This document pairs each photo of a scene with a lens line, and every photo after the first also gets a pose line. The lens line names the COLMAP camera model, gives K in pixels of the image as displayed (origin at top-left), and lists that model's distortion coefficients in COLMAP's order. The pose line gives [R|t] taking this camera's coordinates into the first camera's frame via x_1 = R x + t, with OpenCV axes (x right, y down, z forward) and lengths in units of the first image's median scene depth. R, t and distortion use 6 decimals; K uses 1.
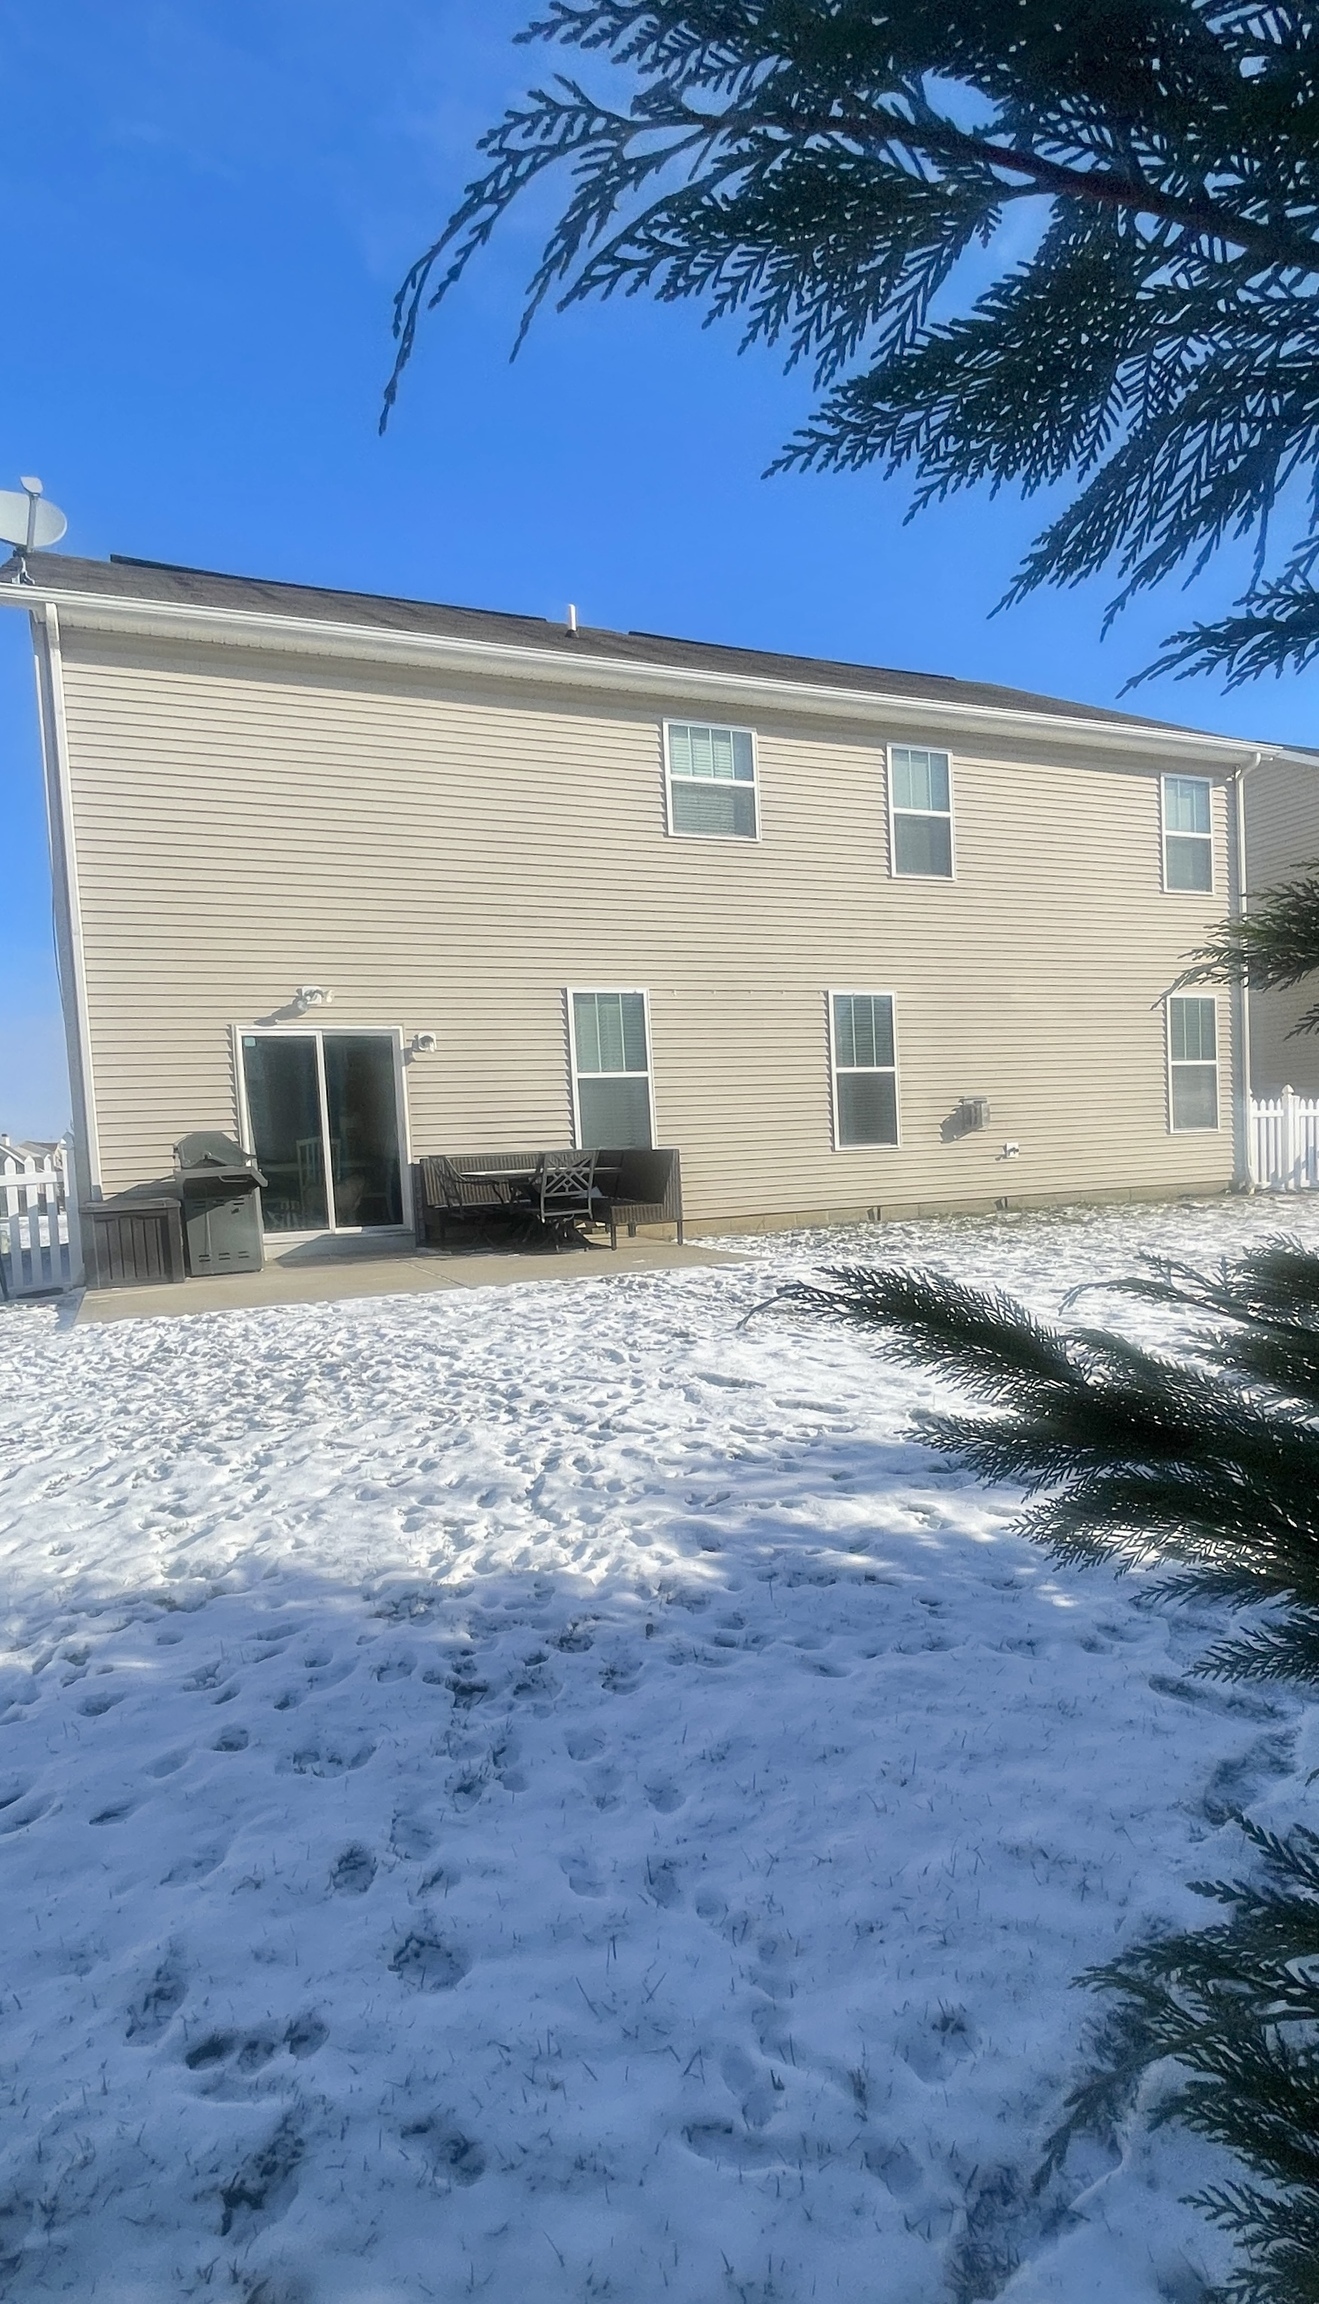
lens RADIAL K [[1050.2, 0, 725.1], [0, 1050.2, 1156.0], [0, 0, 1]] dist [0.002545, -0.006079]
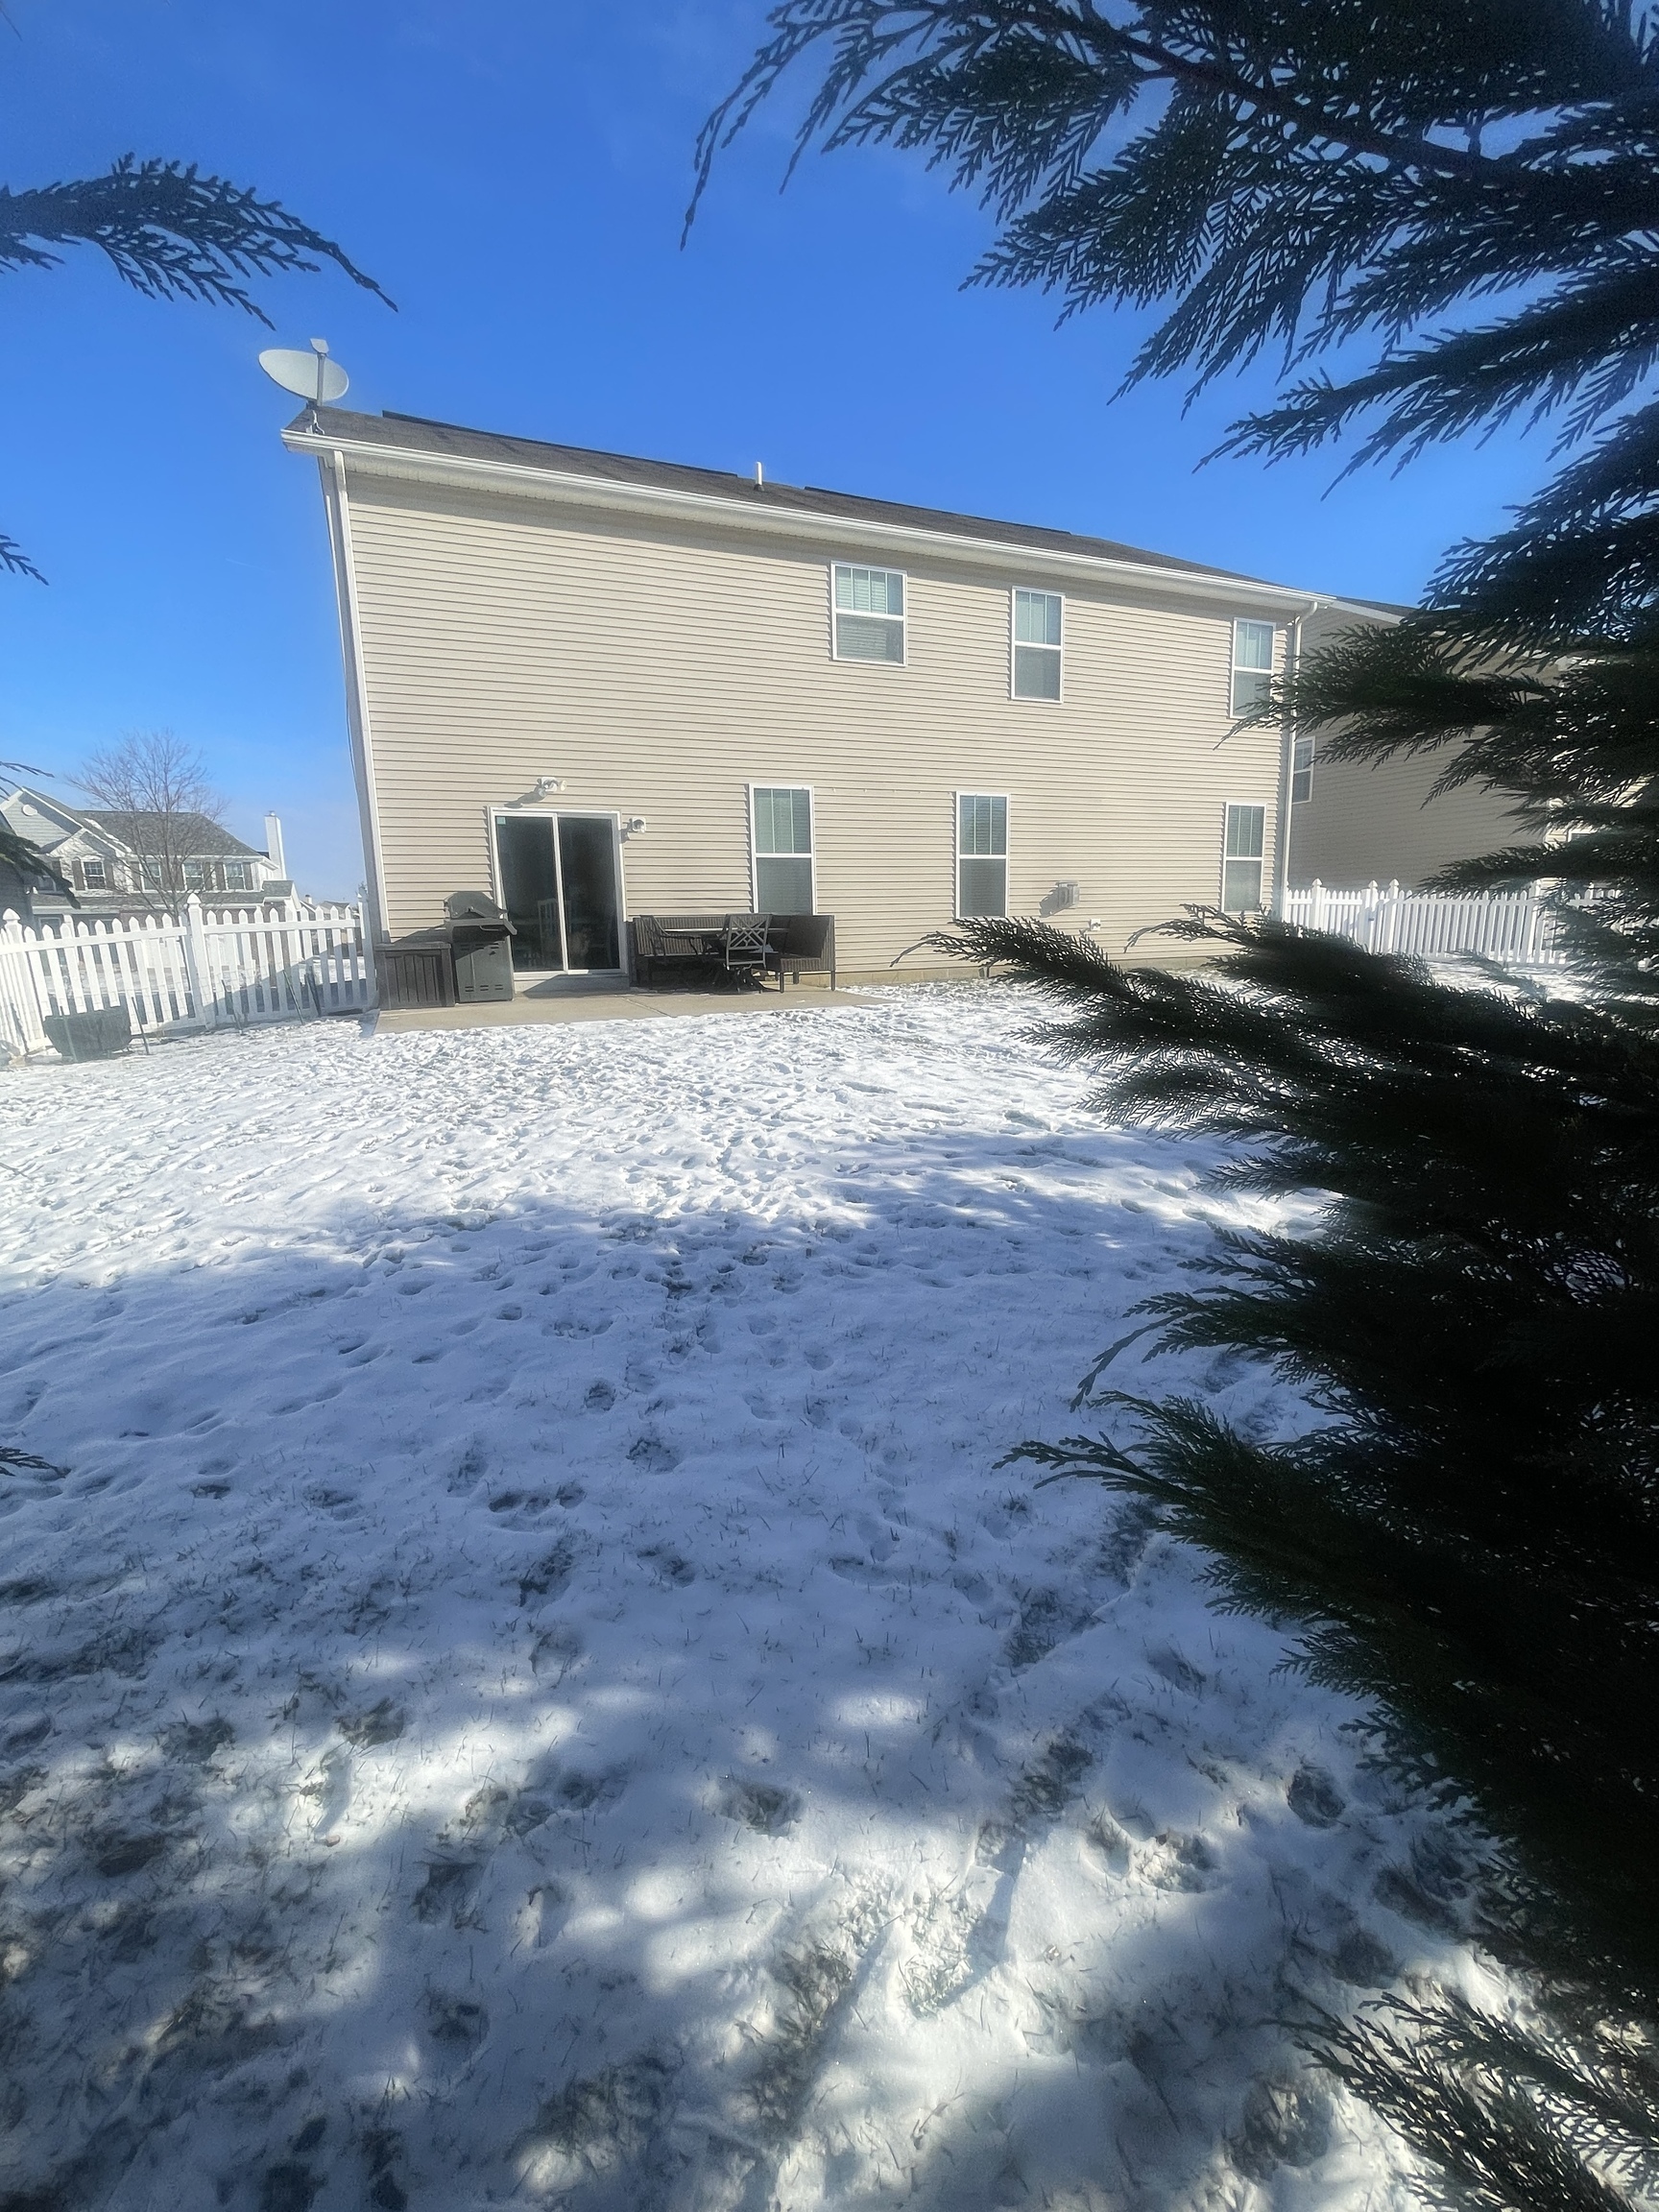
lens RADIAL K [[888.9, 0, 829.5], [0, 888.9, 1106.0], [0, 0, 1]] dist [-0.000863, 0.000306]
pose [[0.999445, 0.030791, -0.012722, -0.033682], [-0.029211, 0.993526, 0.109785, 0.124195], [0.016020, -0.109353, 0.993874, -0.124747]]
